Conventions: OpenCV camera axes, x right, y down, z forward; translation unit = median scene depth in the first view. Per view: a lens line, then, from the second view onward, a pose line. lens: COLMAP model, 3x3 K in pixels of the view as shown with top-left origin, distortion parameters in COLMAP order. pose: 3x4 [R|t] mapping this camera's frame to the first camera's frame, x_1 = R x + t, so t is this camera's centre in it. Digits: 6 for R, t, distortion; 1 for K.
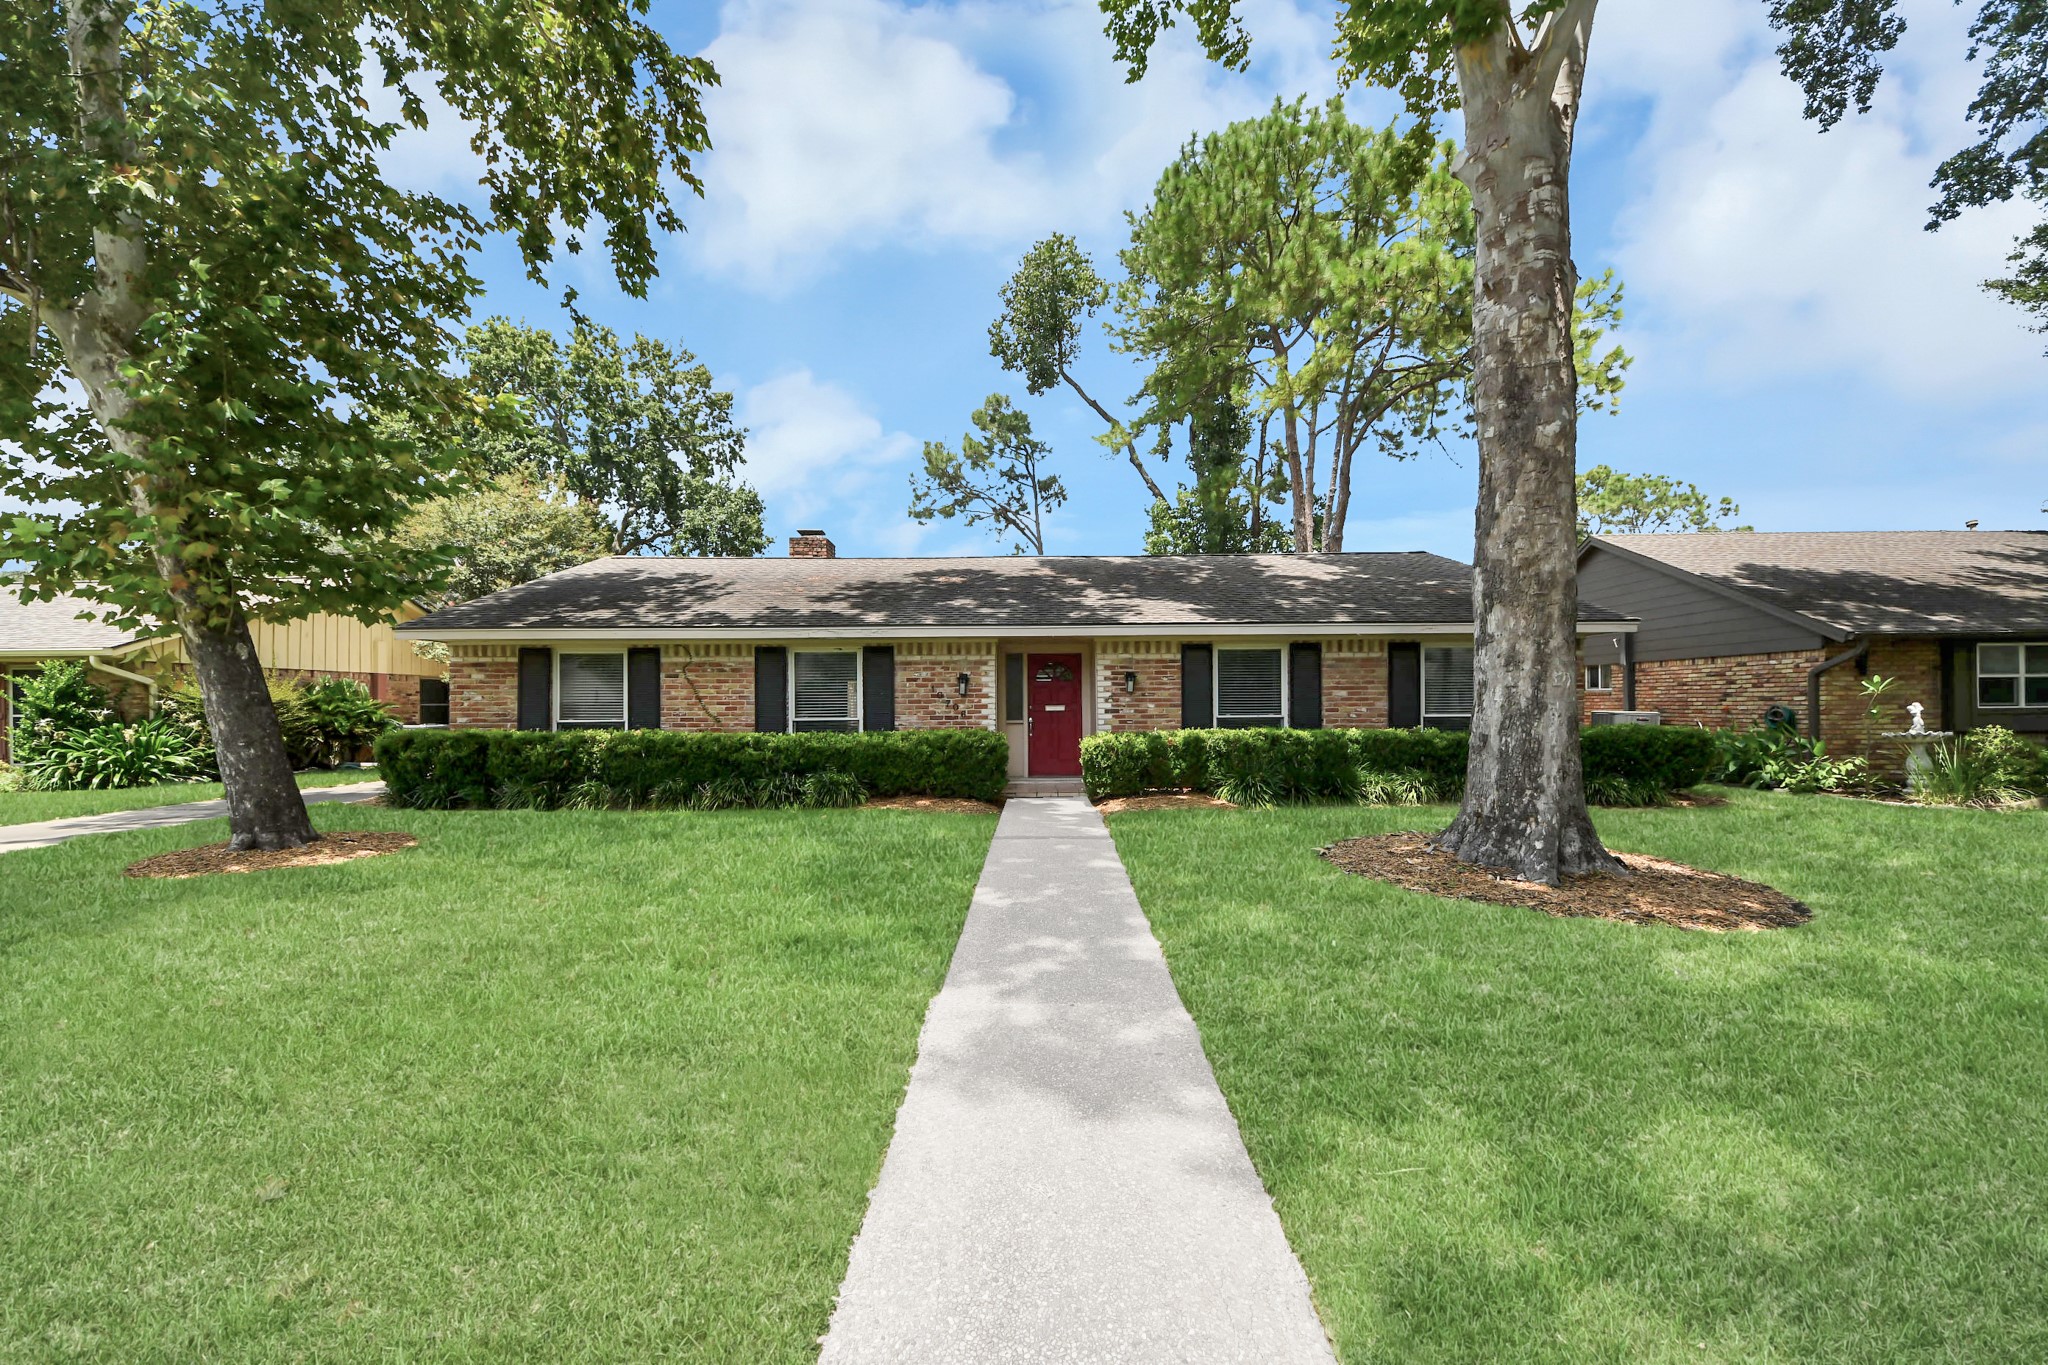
lens RADIAL K [[679.3, 0, 1019.4], [0, 679.3, 694.3], [0, 0, 1]] dist [0.053204, 0.000004]
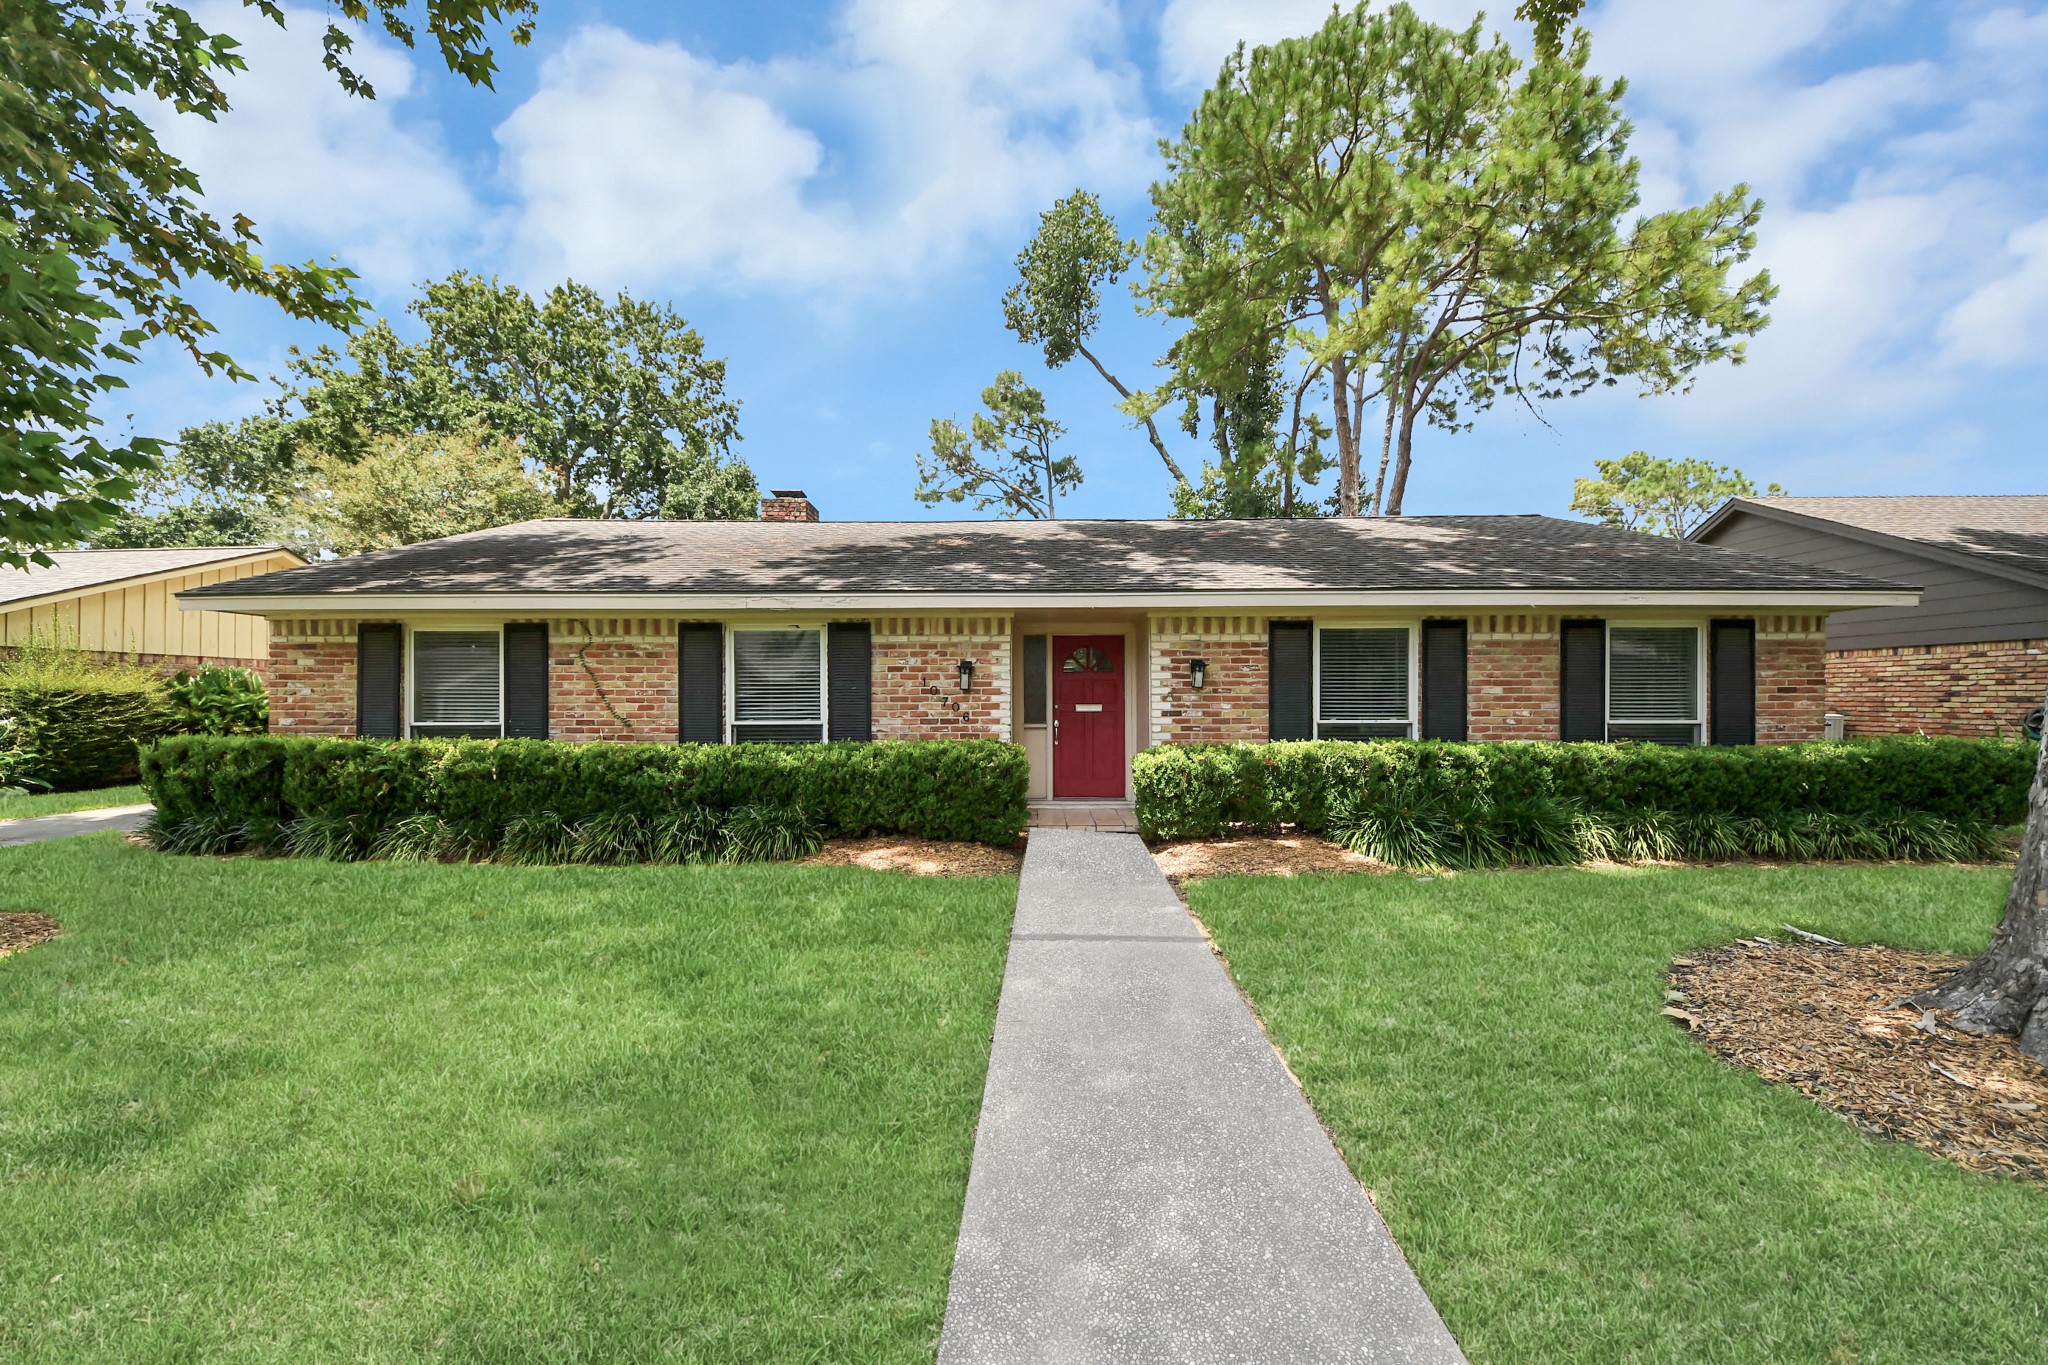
lens RADIAL K [[679.3, 0, 1024.5], [0, 679.3, 689.2], [0, 0, 1]] dist [0.008506, -0.000030]
pose [[0.999968, 0.004293, -0.006792, -0.013831], [-0.004272, 0.999986, 0.003158, -0.002323], [0.006806, -0.003128, 0.999972, 0.249701]]
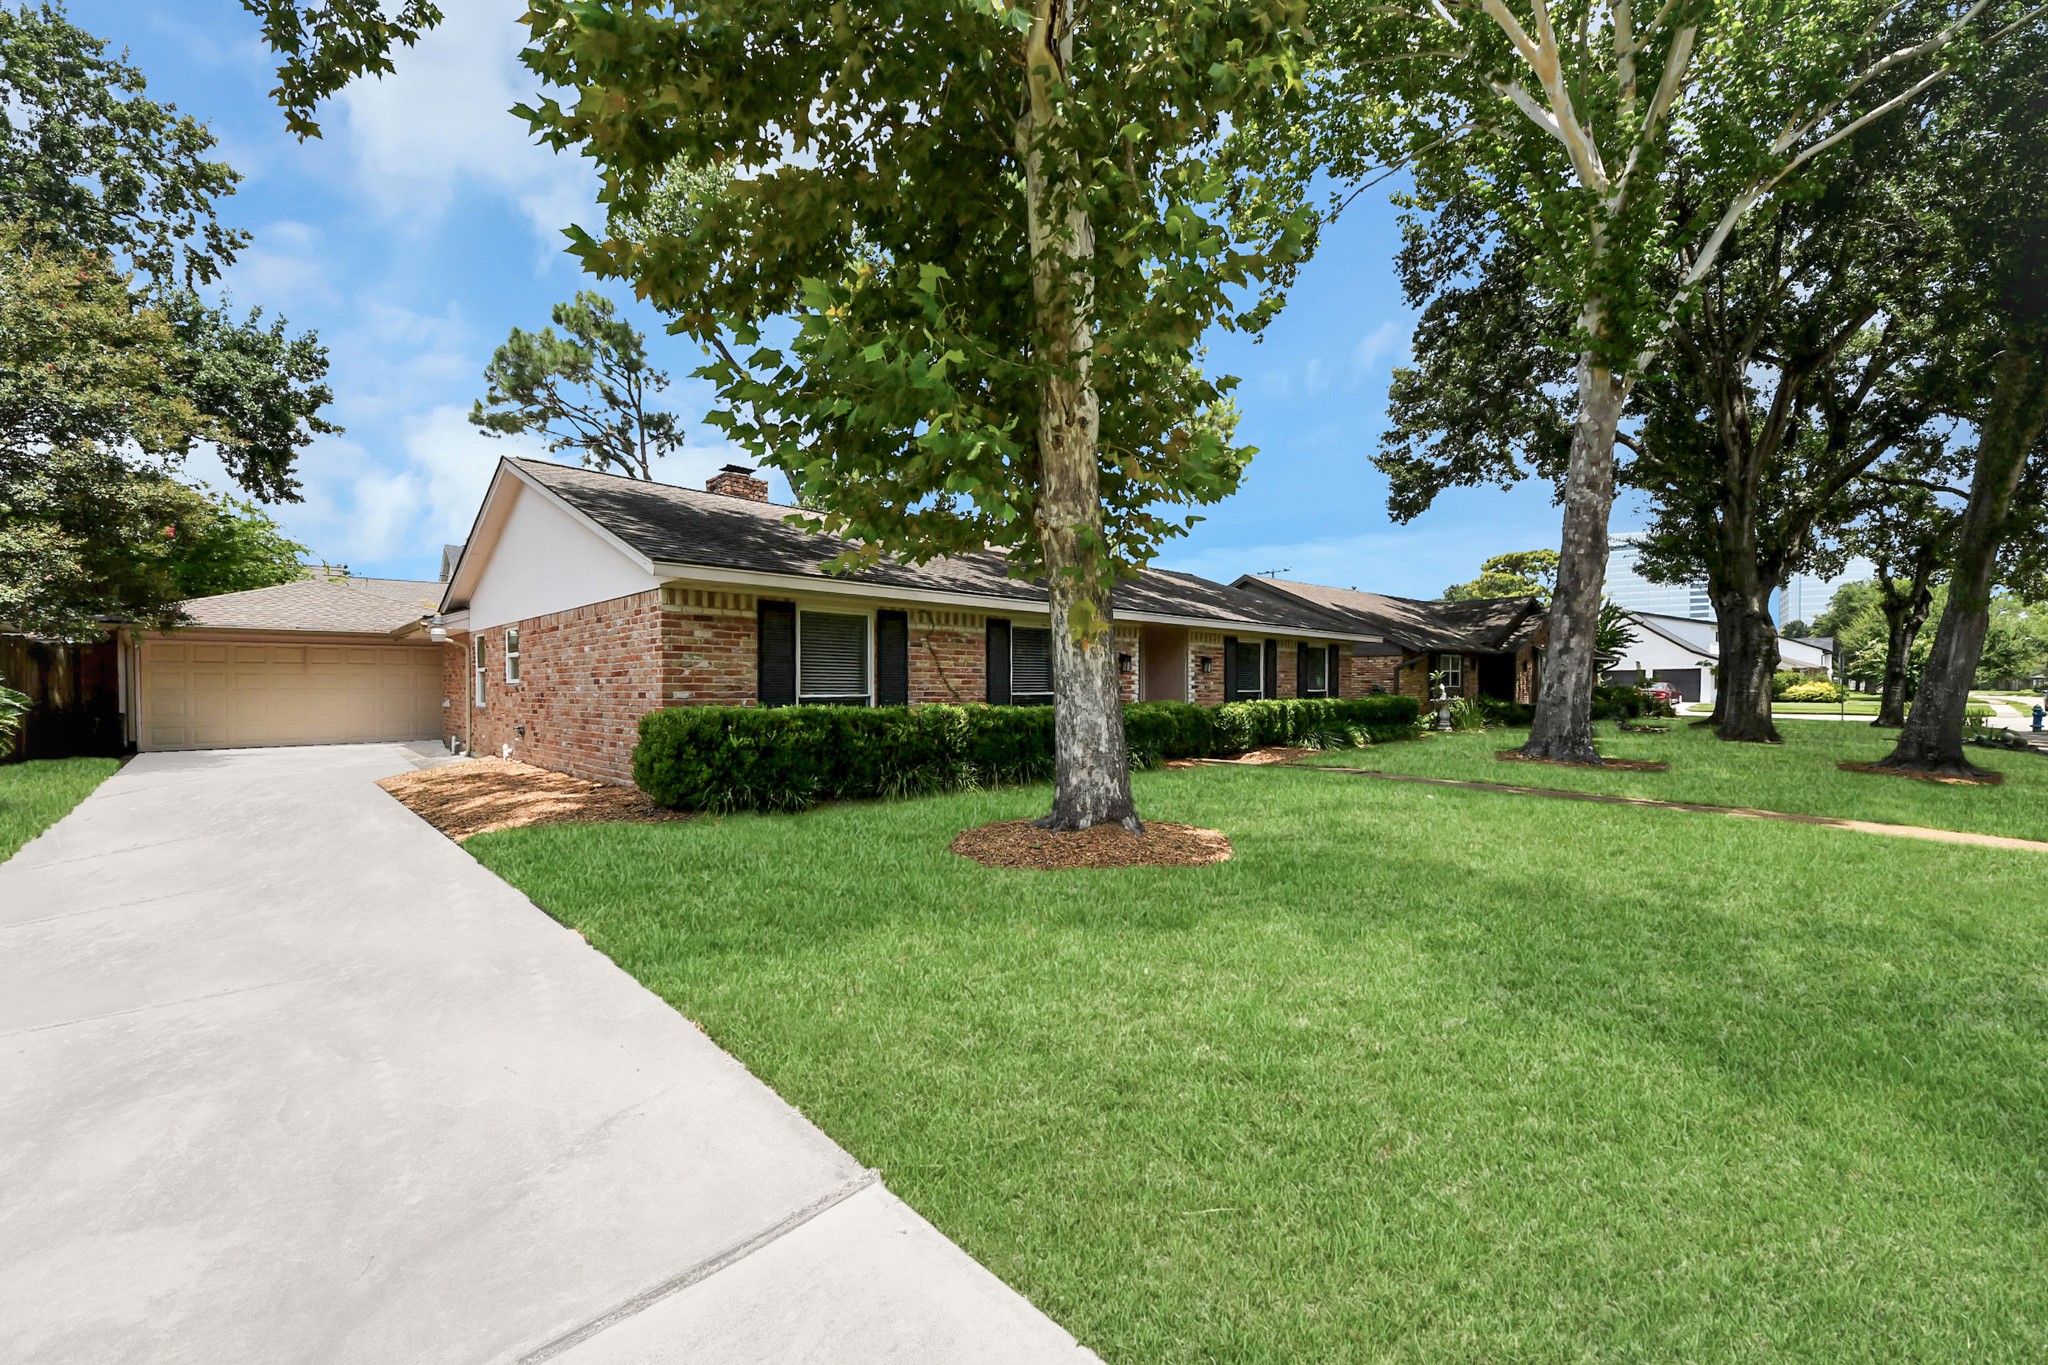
lens RADIAL K [[679.3, 0, 1019.4], [0, 679.3, 694.3], [0, 0, 1]] dist [0.053204, 0.000004]
pose [[0.756891, -0.002817, 0.653535, -0.856588], [-0.016252, 0.999600, 0.023131, 0.012793], [-0.653339, -0.028129, 0.756543, 0.217246]]
